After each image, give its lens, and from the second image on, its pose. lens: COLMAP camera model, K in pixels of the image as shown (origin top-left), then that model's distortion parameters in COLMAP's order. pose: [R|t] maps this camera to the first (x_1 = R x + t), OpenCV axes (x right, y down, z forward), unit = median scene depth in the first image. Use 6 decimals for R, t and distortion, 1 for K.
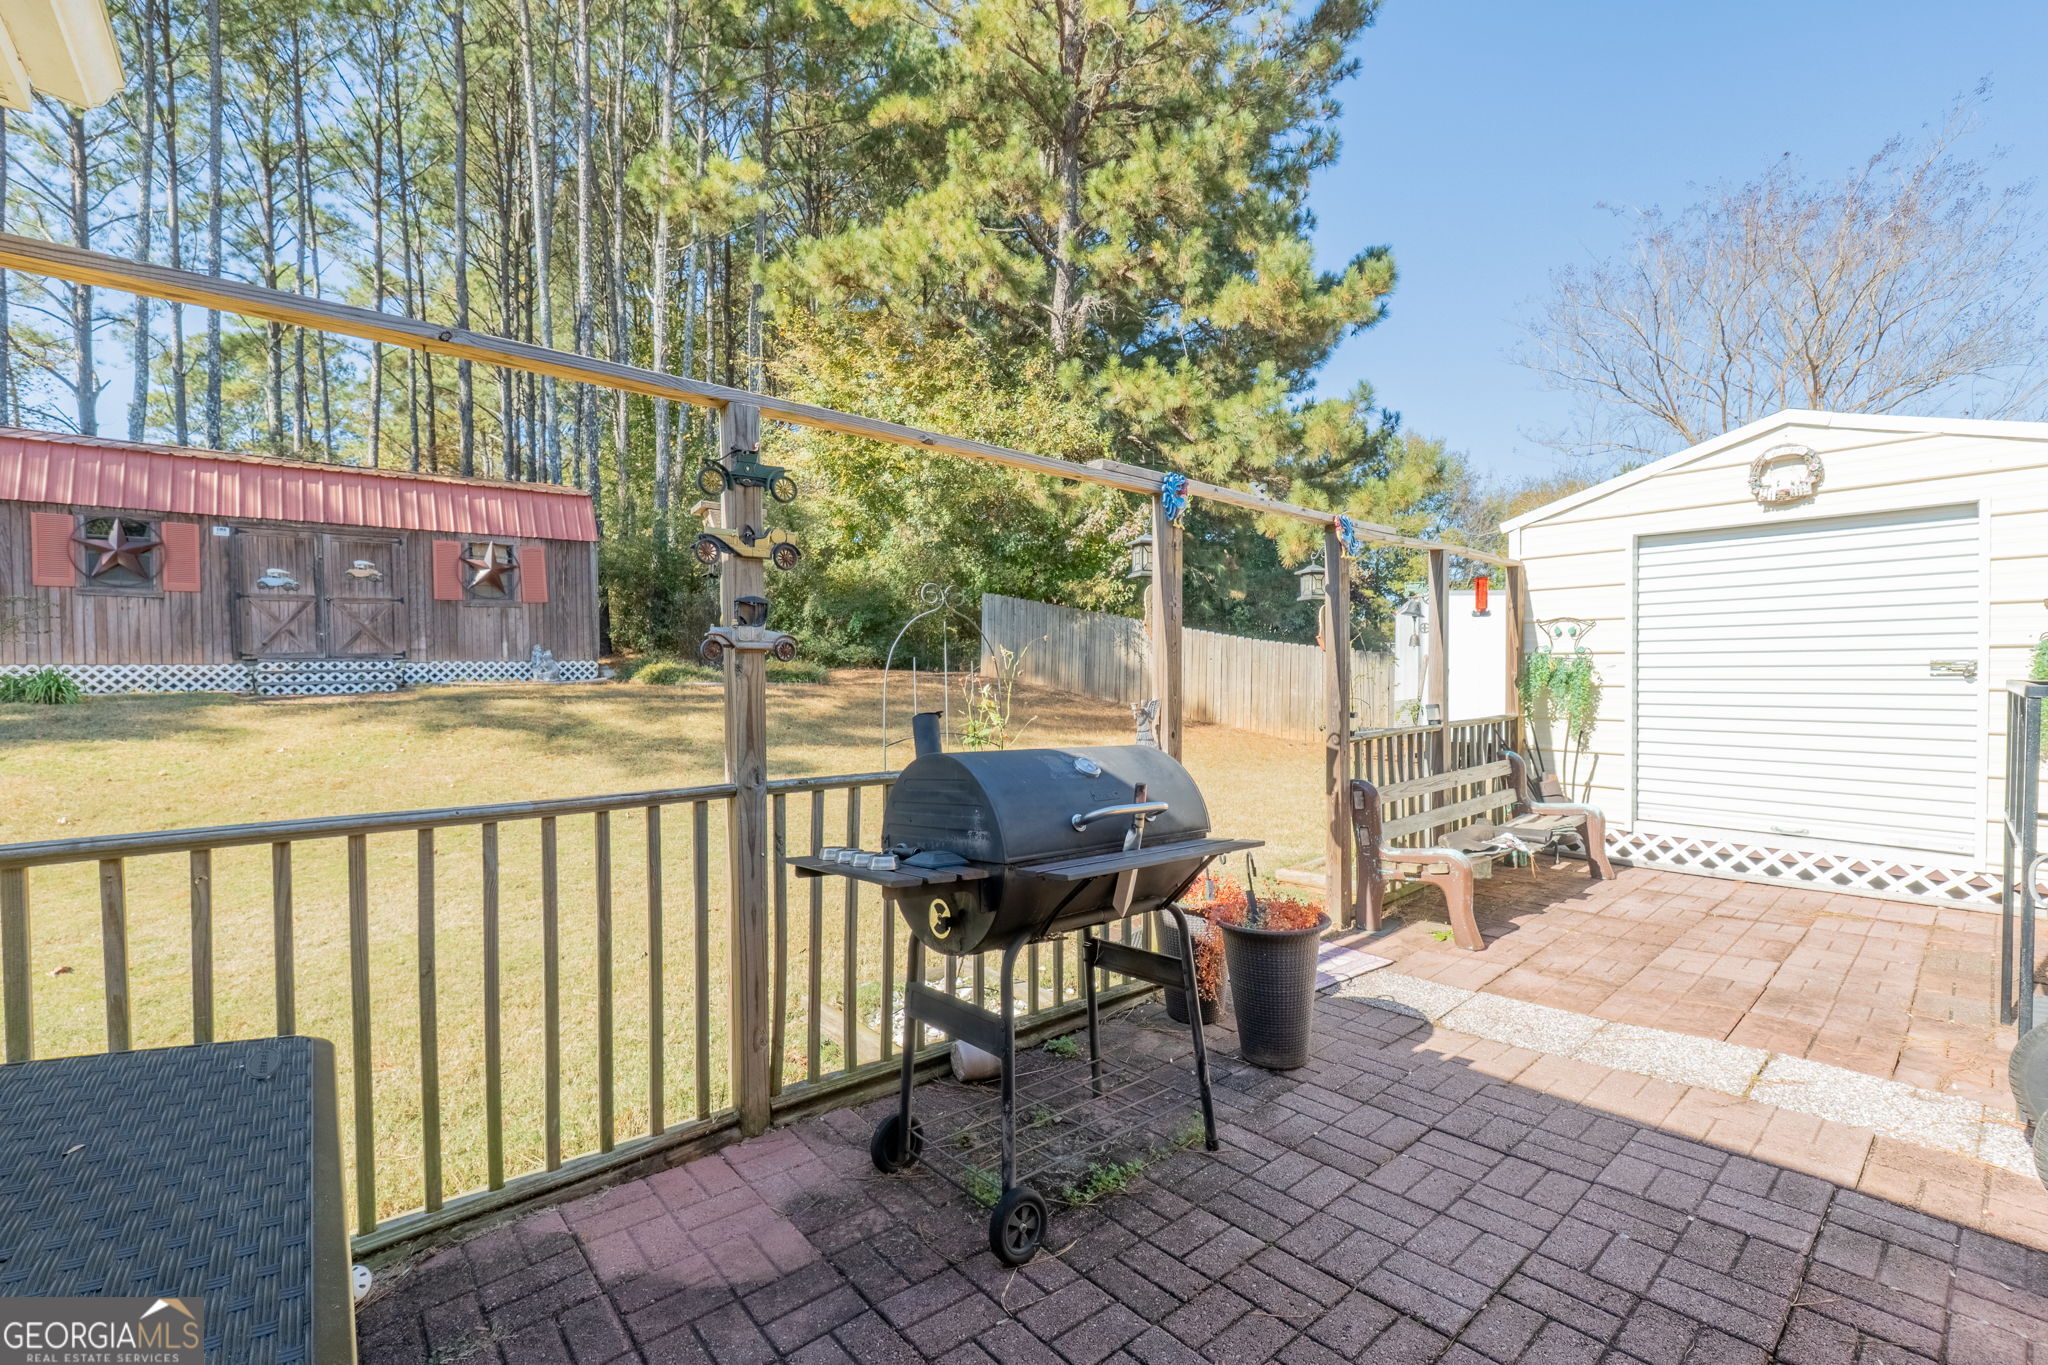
lens RADIAL K [[870.5, 0, 1009.7], [0, 870.5, 685.4], [0, 0, 1]] dist [-0.007827, 0.000590]
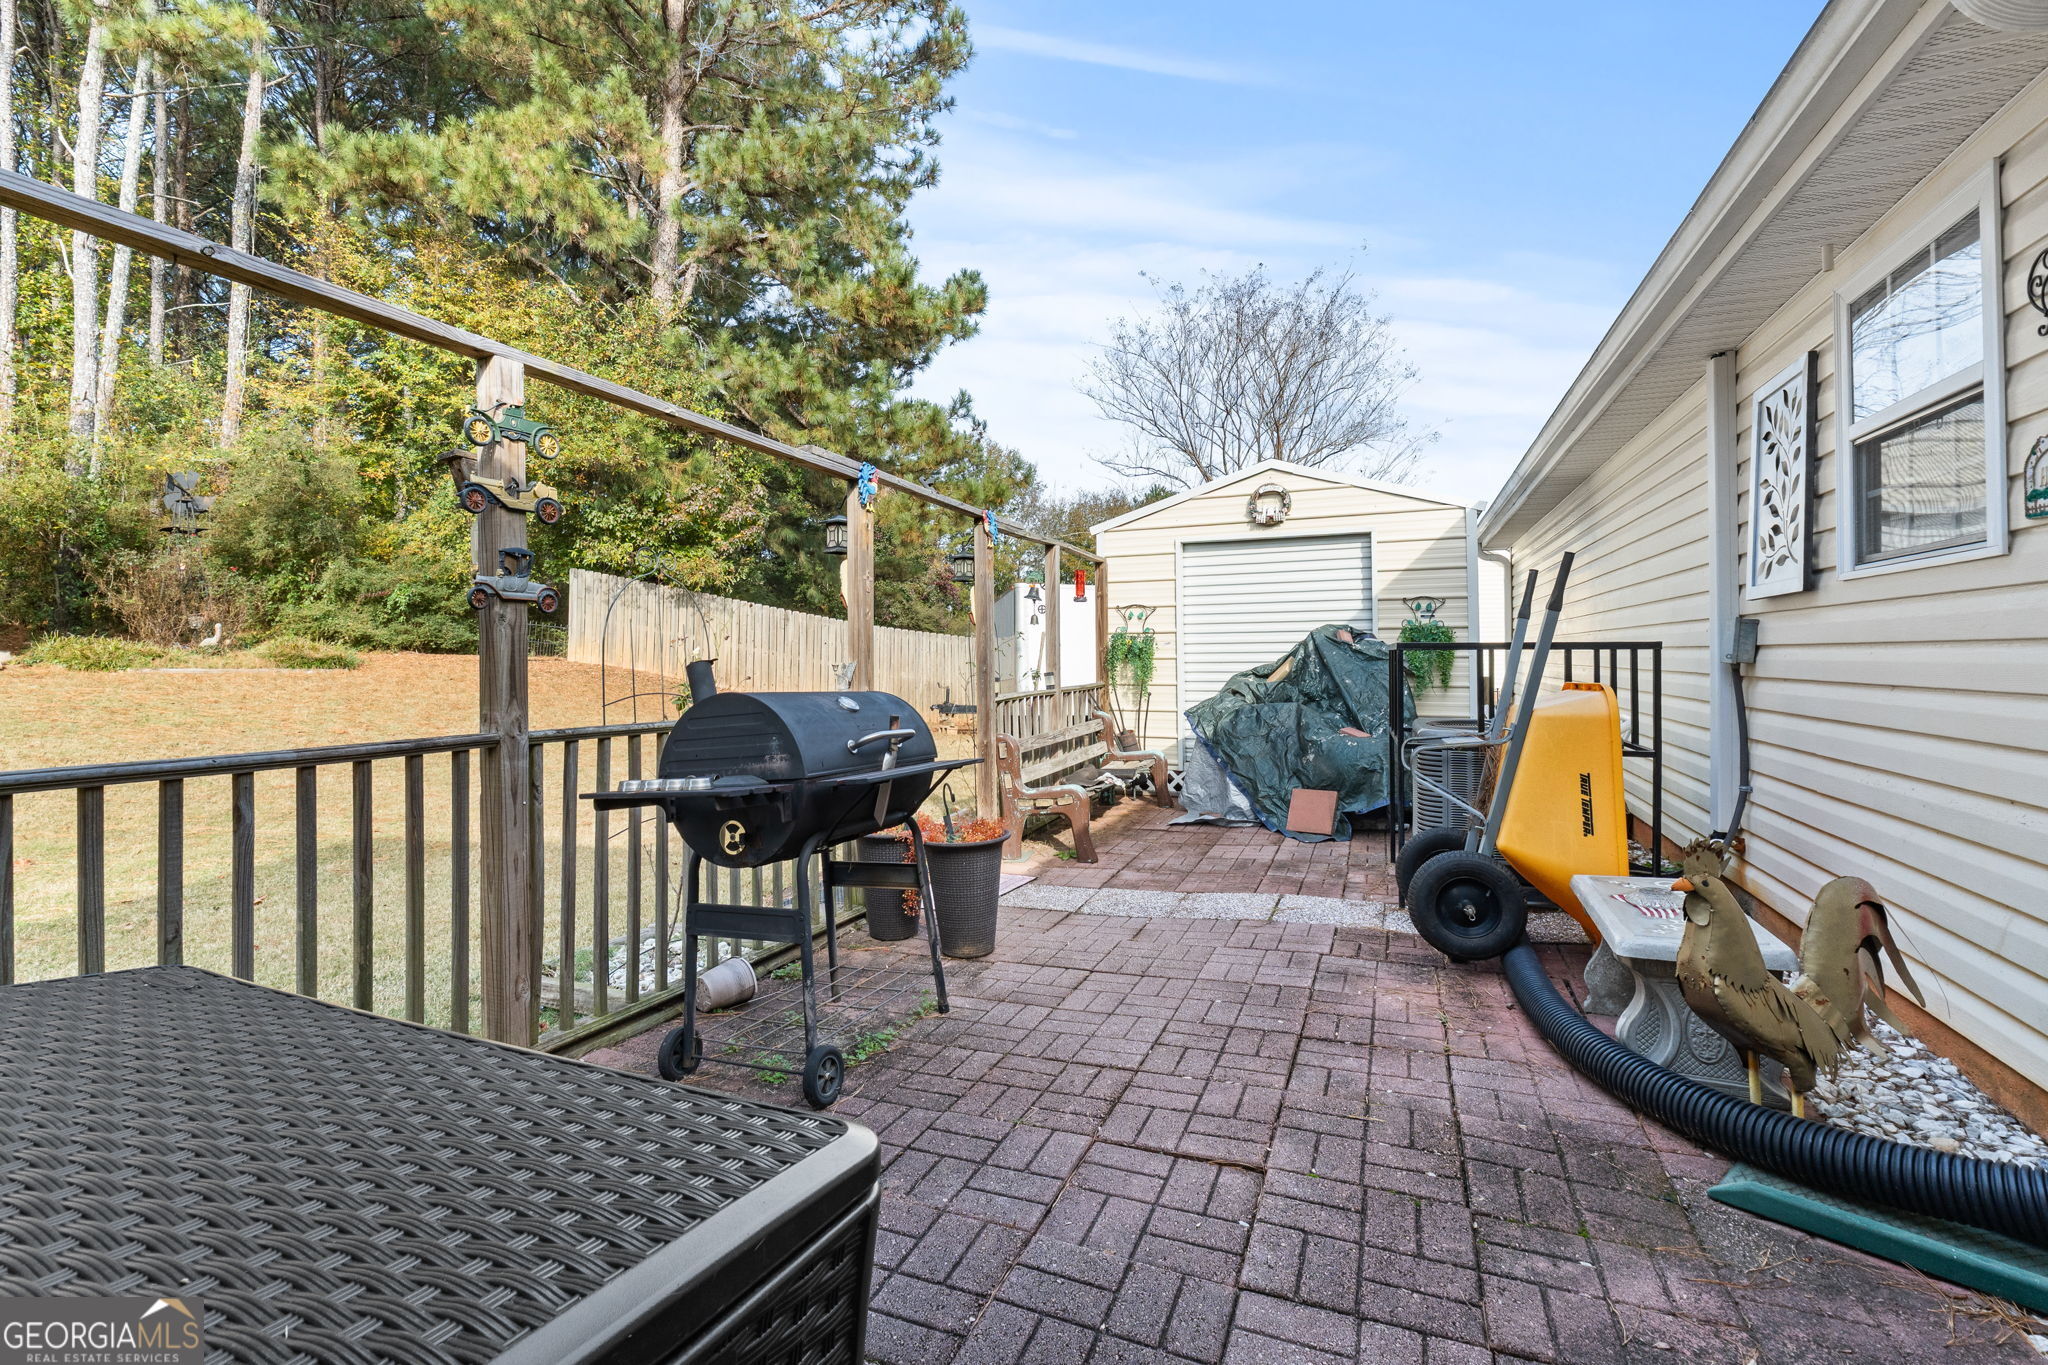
lens RADIAL K [[906.0, 0, 1030.7], [0, 906.0, 649.4], [0, 0, 1]] dist [-0.003159, 0.000224]
pose [[0.884562, 0.002092, 0.466419, -0.118129], [0.012729, 0.999509, -0.028625, 0.025134], [-0.466250, 0.031258, 0.884101, -0.097684]]
